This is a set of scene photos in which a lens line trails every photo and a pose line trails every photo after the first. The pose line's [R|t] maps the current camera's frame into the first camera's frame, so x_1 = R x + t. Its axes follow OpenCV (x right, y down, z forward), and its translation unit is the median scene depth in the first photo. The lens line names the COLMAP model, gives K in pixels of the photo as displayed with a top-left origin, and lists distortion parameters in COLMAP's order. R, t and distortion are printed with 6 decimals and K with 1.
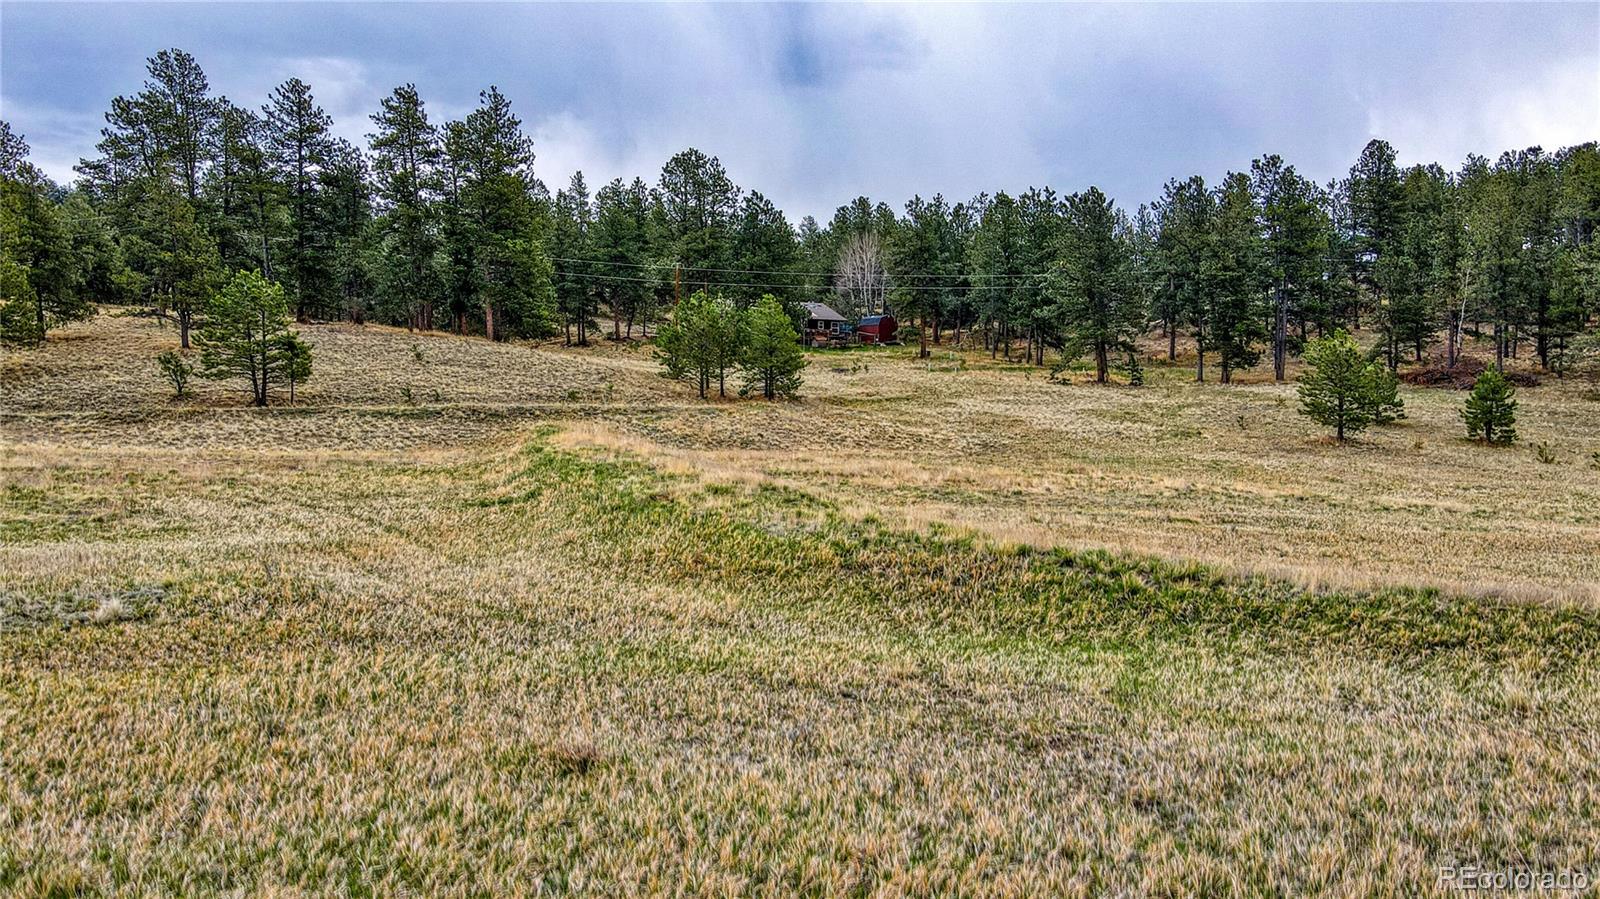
lens RADIAL K [[1178.3, 0, 801.1], [0, 1178.3, 451.0], [0, 0, 1]] dist [0.017495, -0.001944]
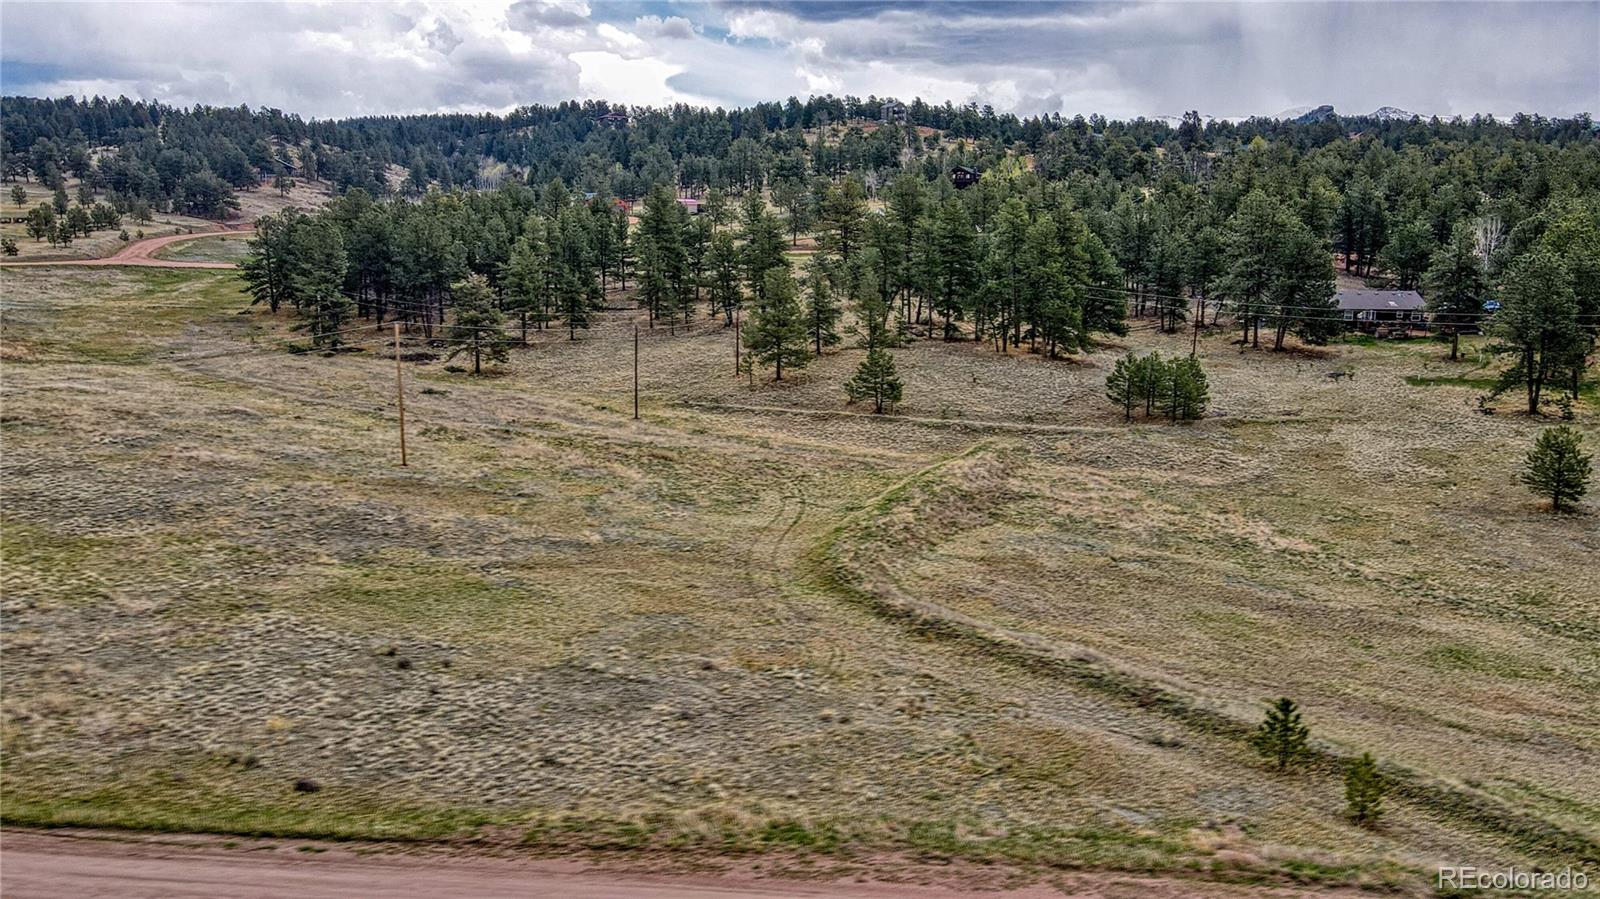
lens RADIAL K [[1186.9, 0, 795.9], [0, 1186.9, 451.6], [0, 0, 1]] dist [-0.001306, 0.025634]
pose [[0.752533, 0.131101, -0.645373, 0.569132], [-0.044414, 0.987857, 0.148884, -0.198445], [0.657055, -0.083377, 0.749217, -0.482575]]
